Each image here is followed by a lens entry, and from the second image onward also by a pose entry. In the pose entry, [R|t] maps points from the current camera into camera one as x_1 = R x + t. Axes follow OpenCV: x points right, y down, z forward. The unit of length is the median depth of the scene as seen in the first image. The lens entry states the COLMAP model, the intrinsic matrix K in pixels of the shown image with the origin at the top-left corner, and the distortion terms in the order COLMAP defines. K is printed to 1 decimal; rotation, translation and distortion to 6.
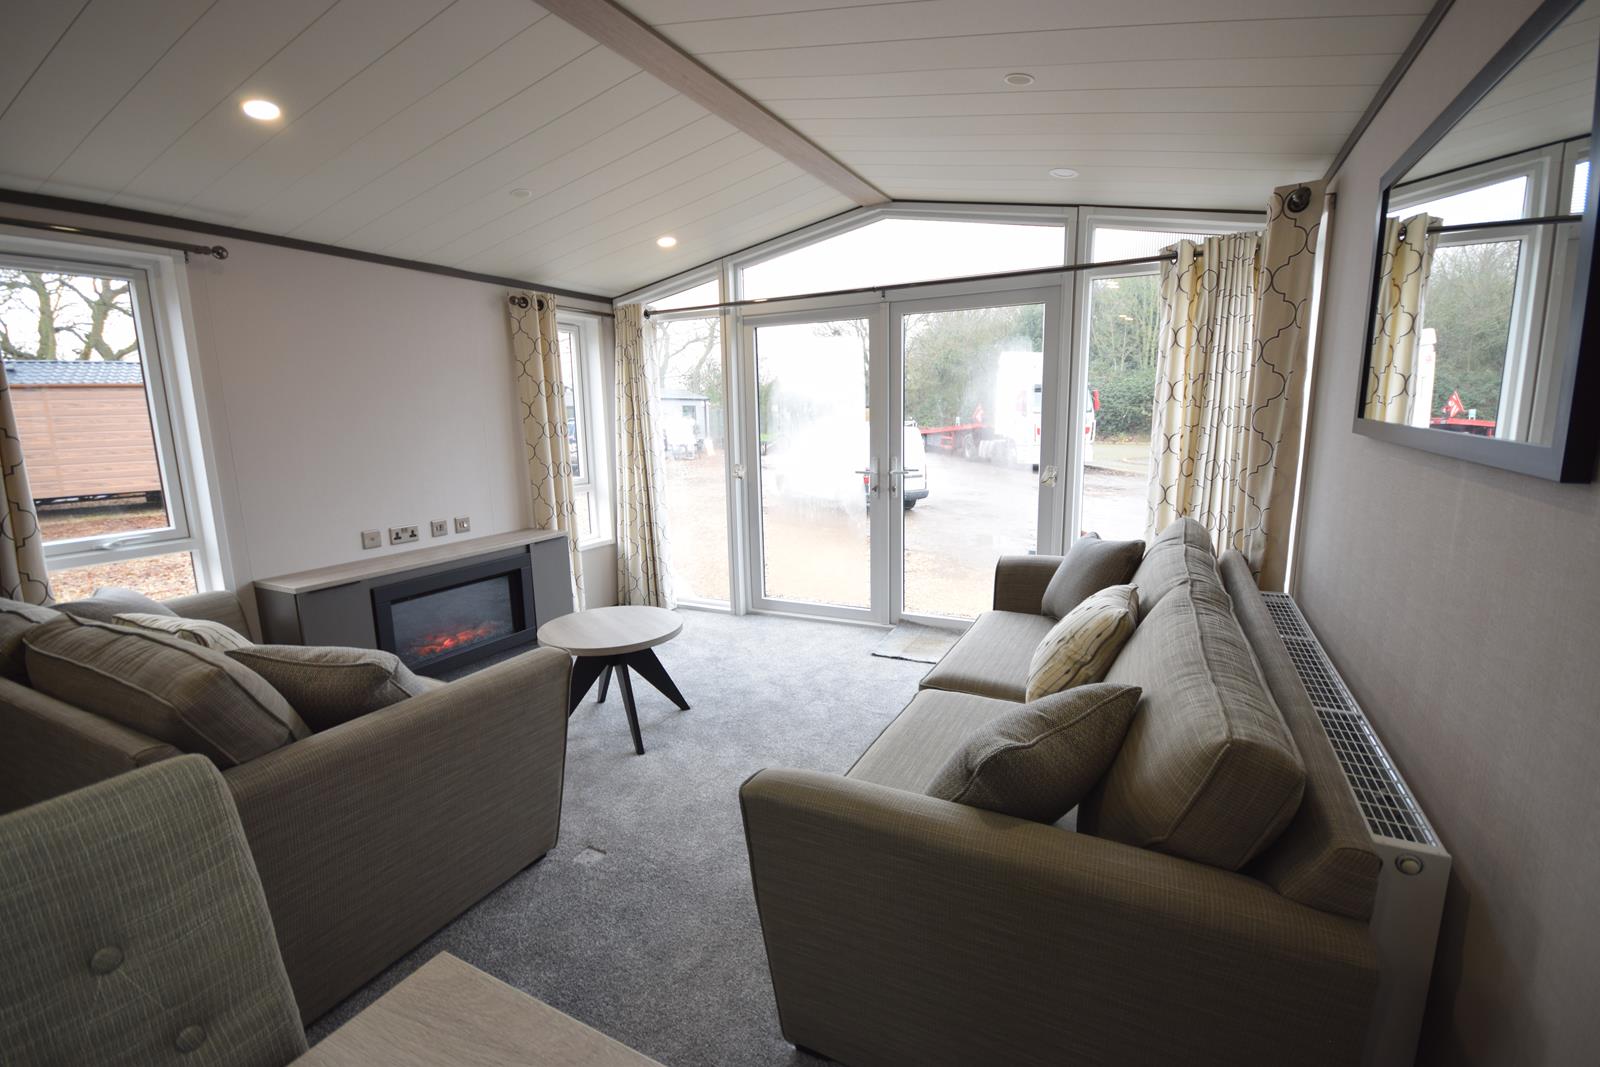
lens RADIAL K [[699.0, 0, 812.4], [0, 699.0, 533.4], [0, 0, 1]] dist [0.001314, -0.005811]
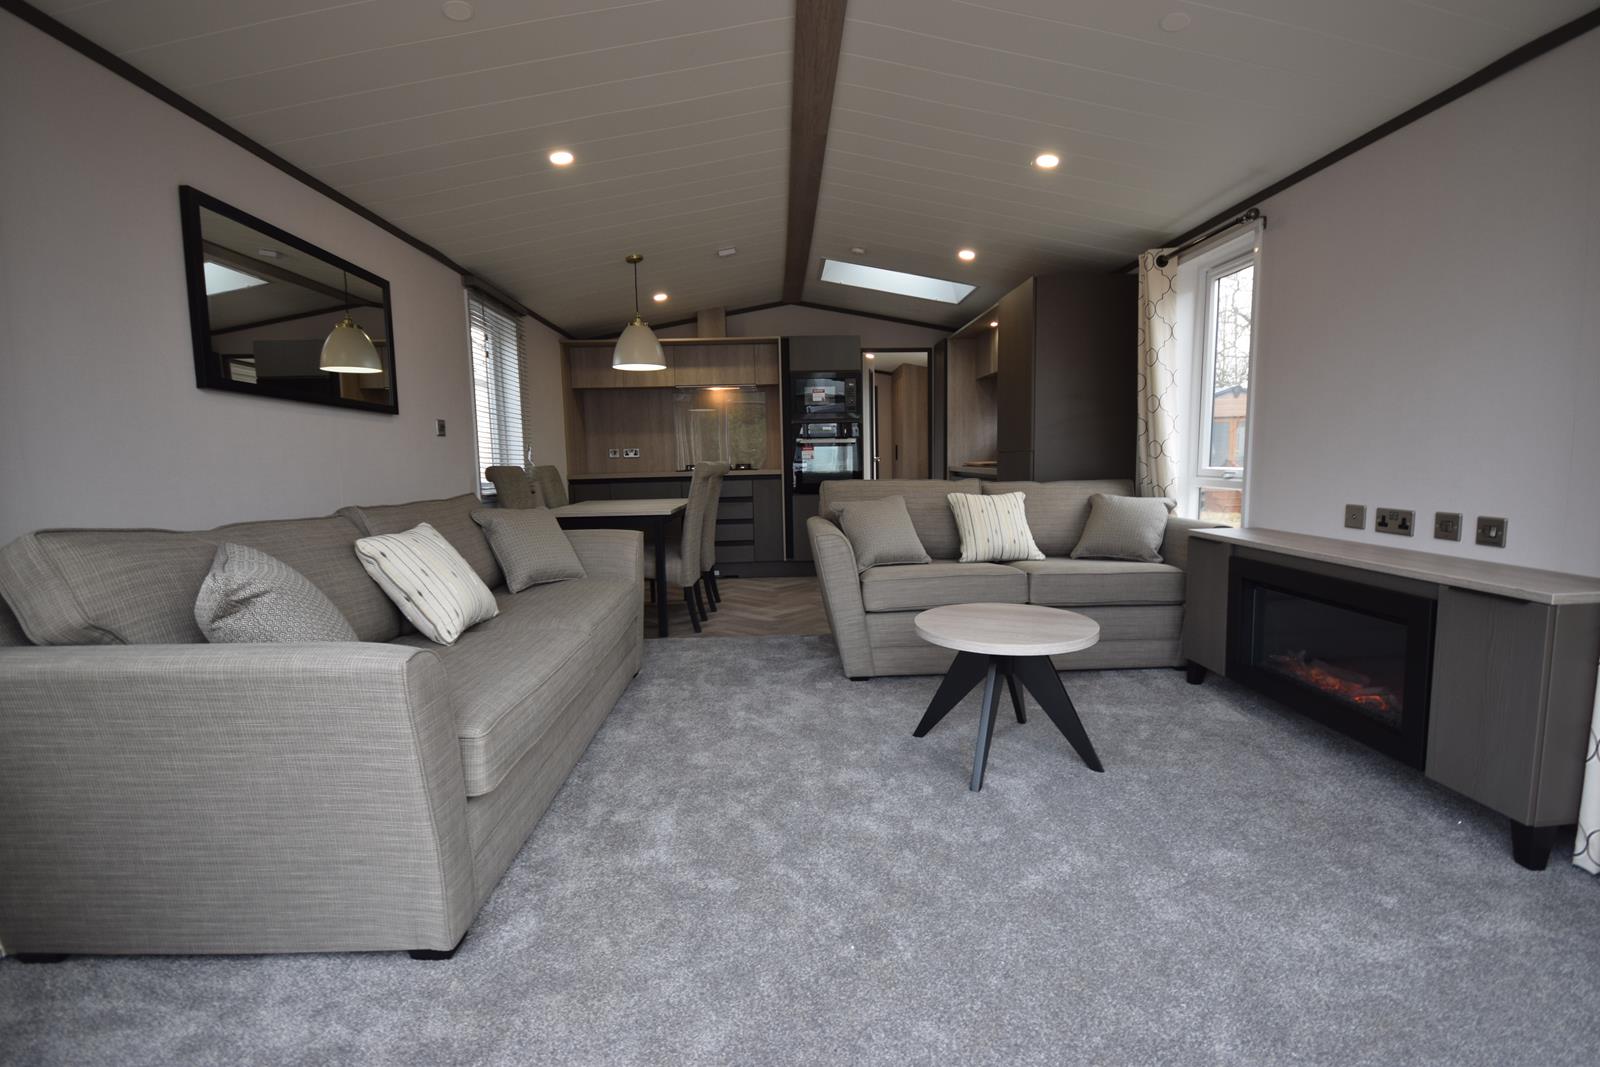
lens RADIAL K [[704.7, 0, 807.1], [0, 704.7, 531.9], [0, 0, 1]] dist [-0.004971, -0.000853]
pose [[-0.870352, 0.084980, -0.485042, 0.225302], [-0.052172, 0.963540, 0.262430, -0.127196], [0.489659, 0.253712, -0.834185, 1.199421]]
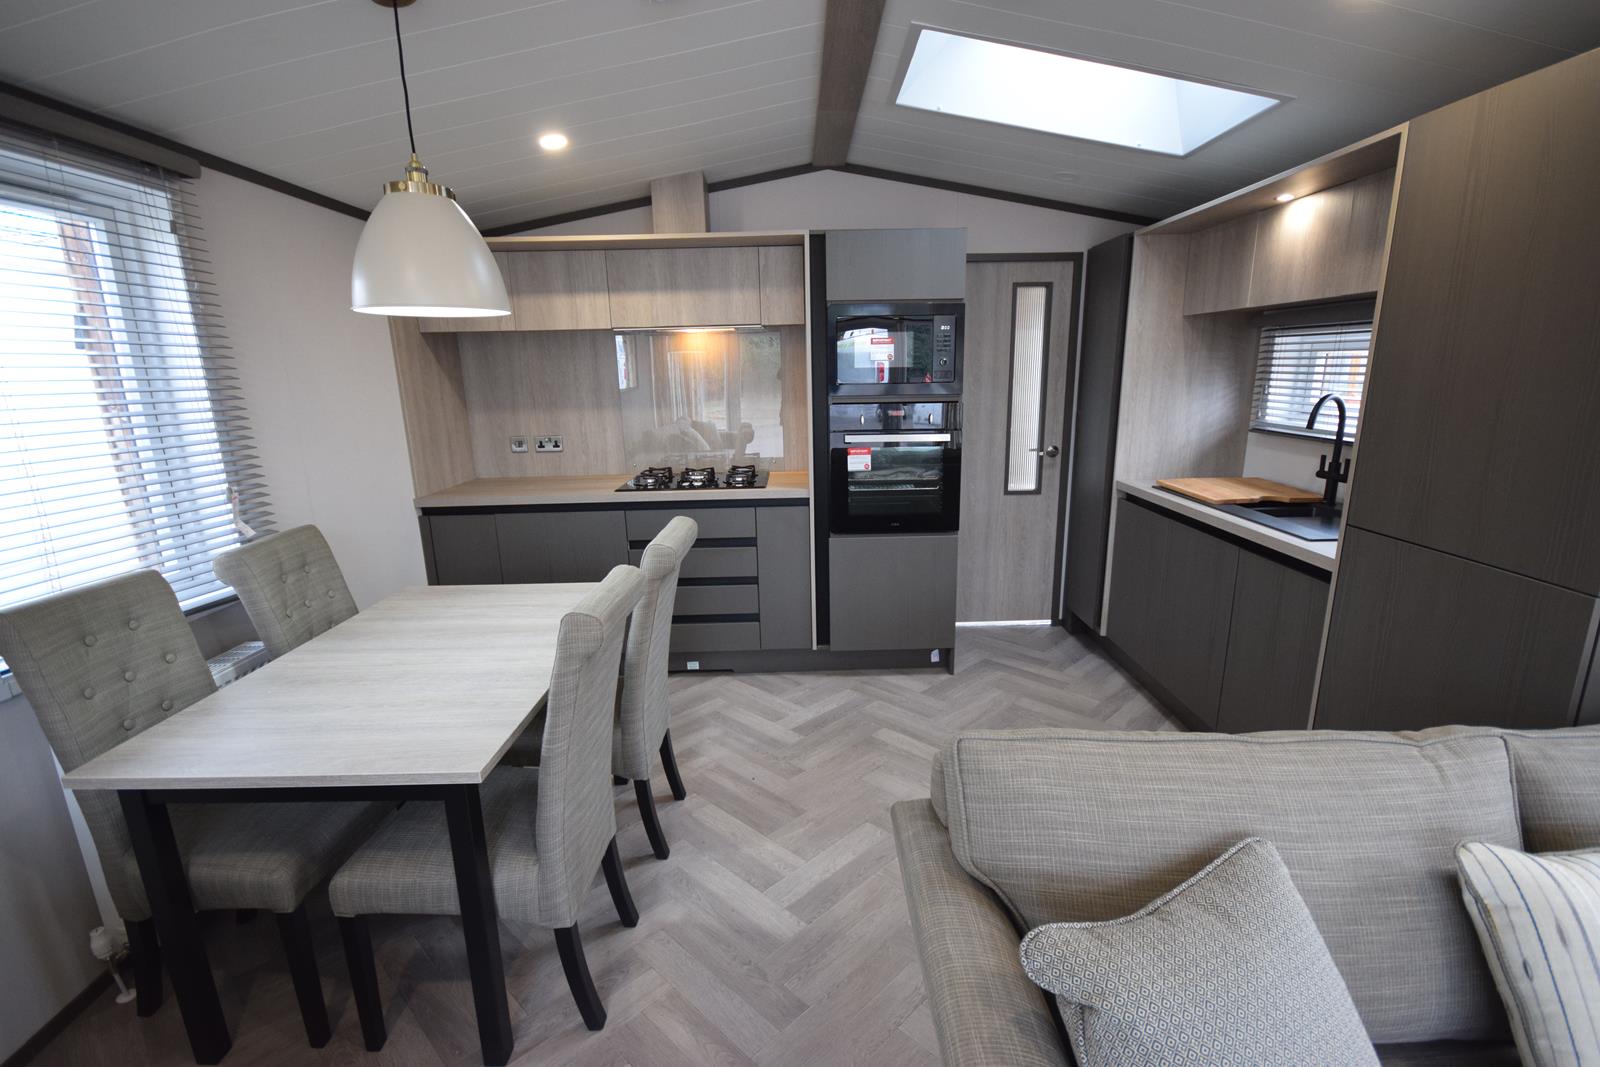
lens RADIAL K [[699.1, 0, 811.8], [0, 699.1, 533.0], [0, 0, 1]] dist [0.008829, -0.012526]
pose [[-0.883958, 0.139053, -0.446411, -0.118965], [-0.049362, 0.921664, 0.384835, -0.120824], [0.464953, 0.362214, -0.807849, 0.524454]]
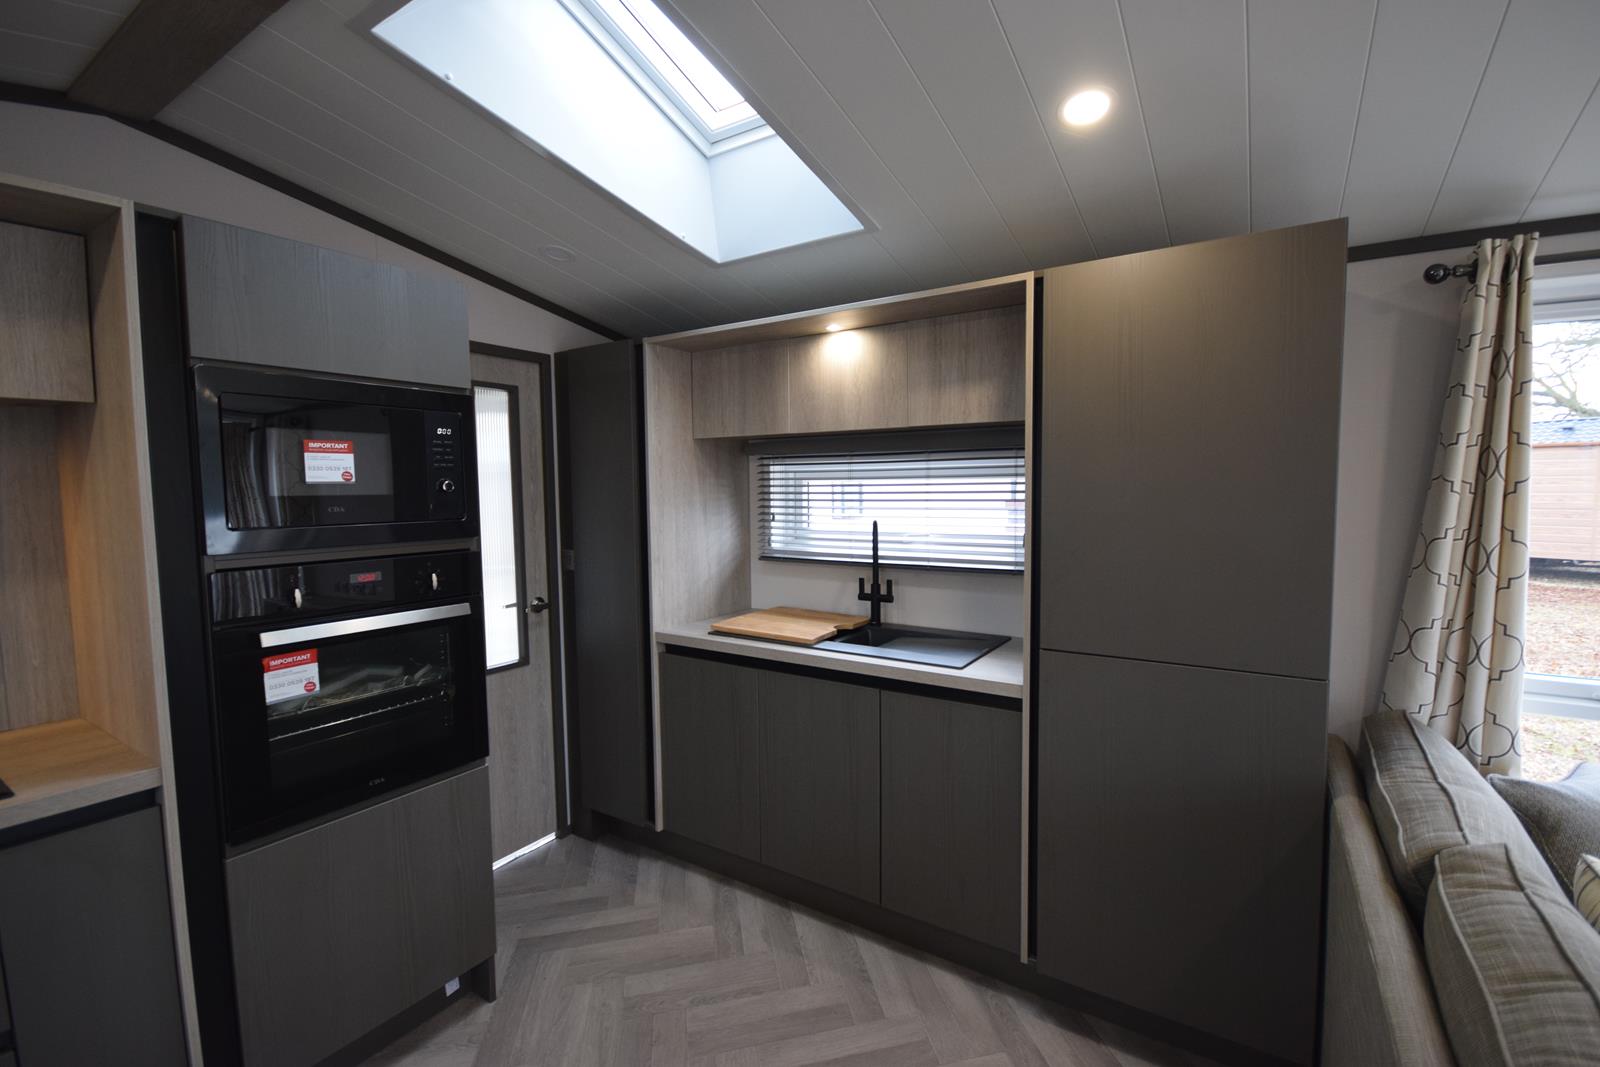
lens RADIAL K [[699.0, 0, 812.4], [0, 699.0, 533.4], [0, 0, 1]] dist [0.001314, -0.005811]
pose [[-0.102273, 0.086526, -0.990986, -0.182257], [-0.160300, 0.981757, 0.102263, -0.058503], [0.981756, 0.169314, -0.086538, 0.172277]]
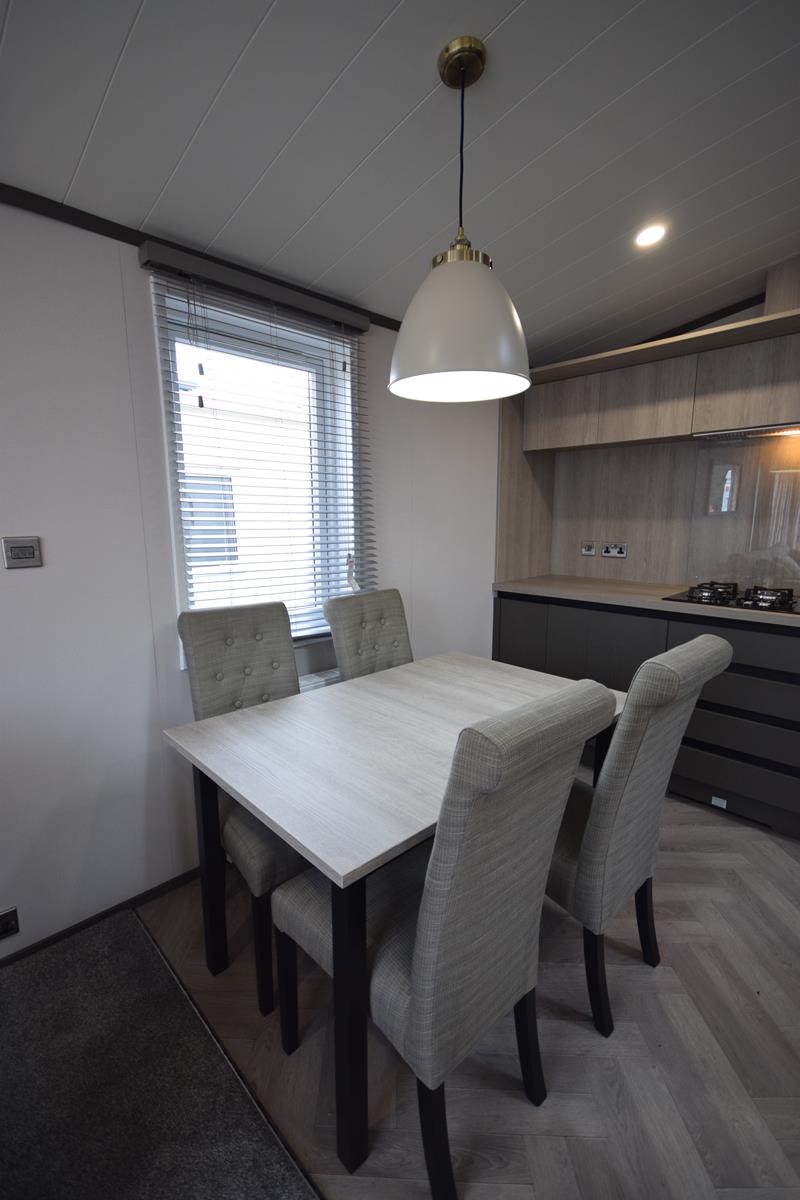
lens RADIAL K [[524.3, 0, 399.1], [0, 524.3, 610.4], [0, 0, 1]] dist [0.001314, -0.005811]
pose [[-0.944002, -0.040986, 0.327384, -0.203545], [0.077390, 0.937066, 0.340467, -0.052750], [-0.320735, 0.346738, -0.881420, 0.362904]]
